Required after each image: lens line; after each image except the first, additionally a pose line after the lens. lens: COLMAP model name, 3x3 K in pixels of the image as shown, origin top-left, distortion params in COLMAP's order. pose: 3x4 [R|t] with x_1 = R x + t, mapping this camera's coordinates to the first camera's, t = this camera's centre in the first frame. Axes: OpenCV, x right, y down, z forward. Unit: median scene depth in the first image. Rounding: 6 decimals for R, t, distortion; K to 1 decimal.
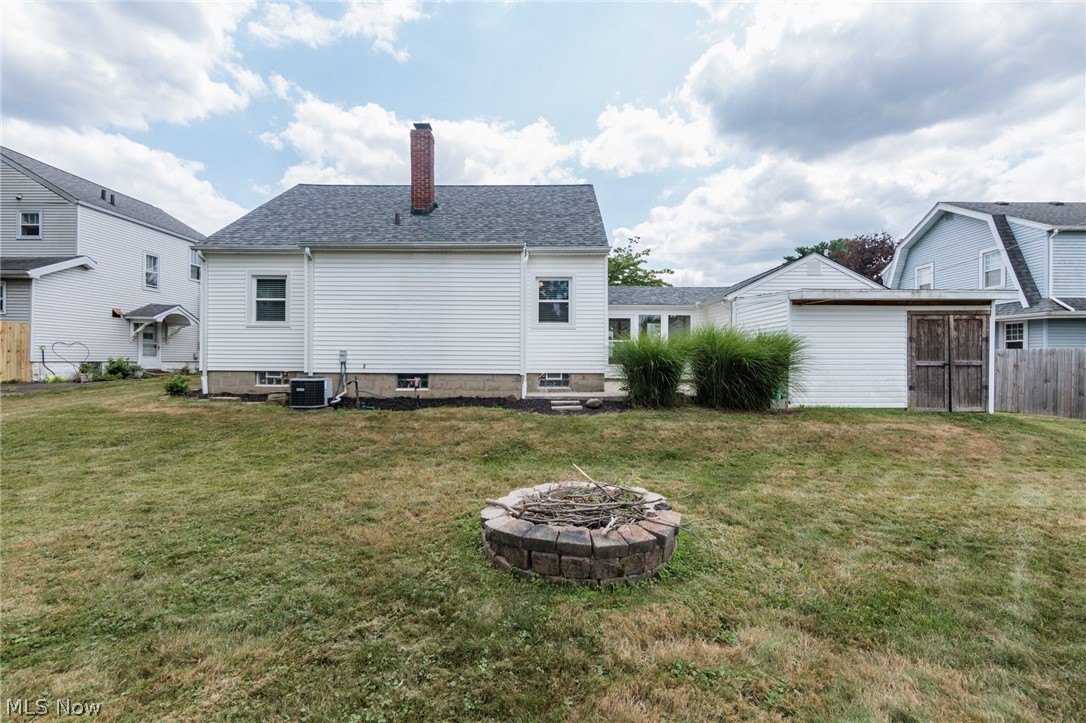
lens RADIAL K [[434.9, 0, 545.3], [0, 434.9, 361.5], [0, 0, 1]] dist [-0.003415, 0.000318]
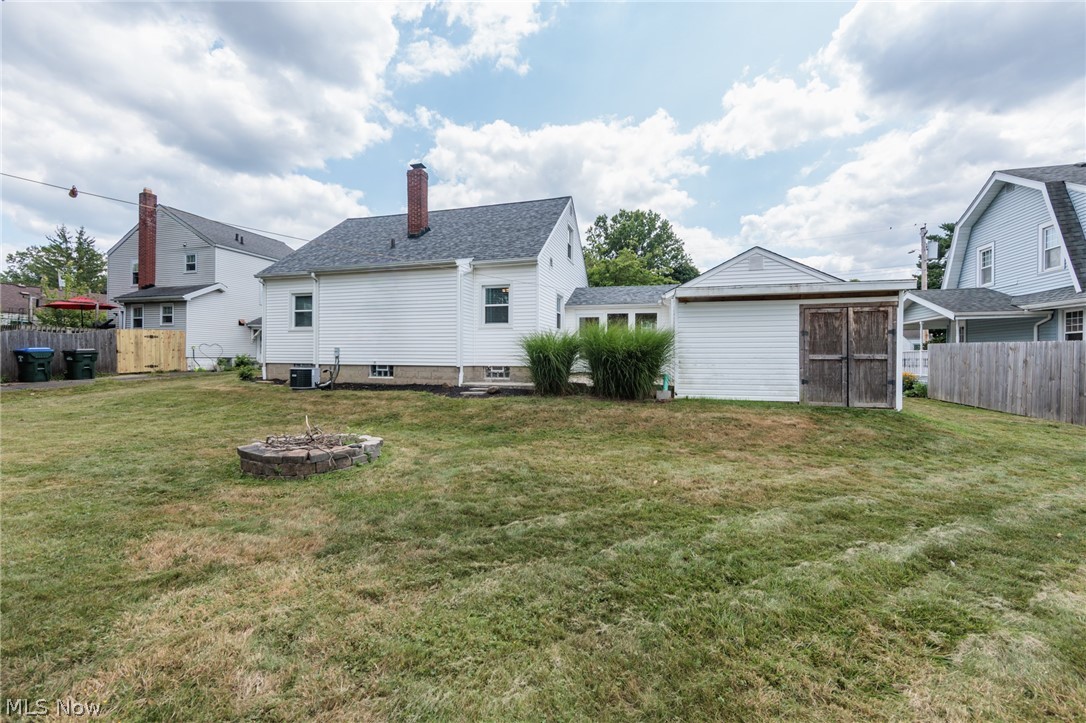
lens RADIAL K [[434.9, 0, 545.3], [0, 434.9, 361.5], [0, 0, 1]] dist [-0.003415, 0.000318]
pose [[0.963055, 0.002078, -0.269298, 0.425820], [-0.001070, 0.999992, 0.003889, 0.008704], [0.269304, -0.003458, 0.963049, -0.097543]]
